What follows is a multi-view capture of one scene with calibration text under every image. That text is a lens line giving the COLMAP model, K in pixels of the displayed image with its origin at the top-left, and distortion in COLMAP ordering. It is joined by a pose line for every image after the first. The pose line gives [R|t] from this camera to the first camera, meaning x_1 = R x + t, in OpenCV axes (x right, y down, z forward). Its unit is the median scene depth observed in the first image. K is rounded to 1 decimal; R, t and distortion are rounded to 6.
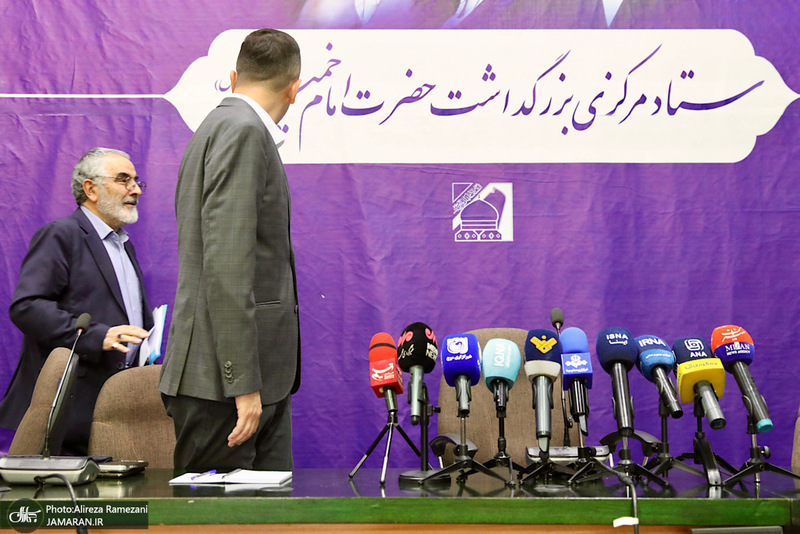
lens RADIAL K [[1249.2, 0, 411.4], [0, 1249.2, 207.1], [0, 0, 1]] dist [0.073576, 0.036733]
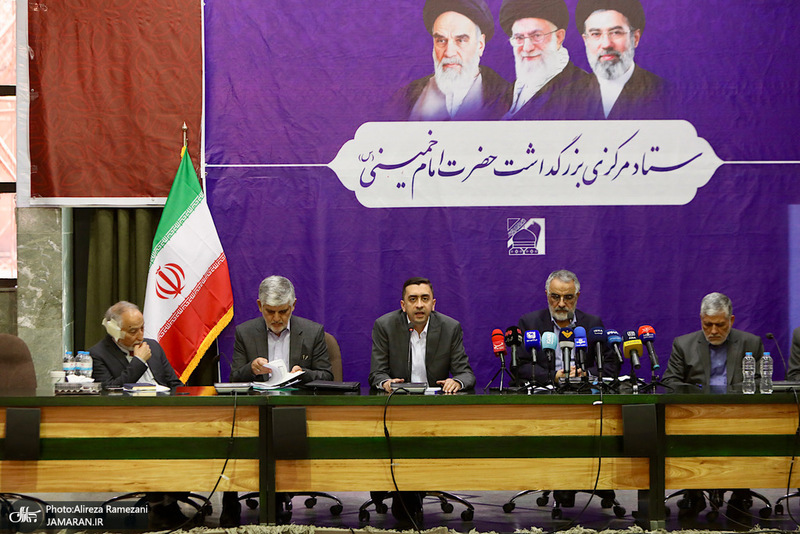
lens RADIAL K [[1730.9, 0, 400.0], [0, 1730.9, 267.0], [0, 0, 1]] dist [0.047062, 0.012959]
pose [[0.999814, -0.004247, 0.018789, -0.146554], [0.002055, 0.993345, 0.115157, -0.212879], [-0.019153, -0.115097, 0.993170, -1.204717]]
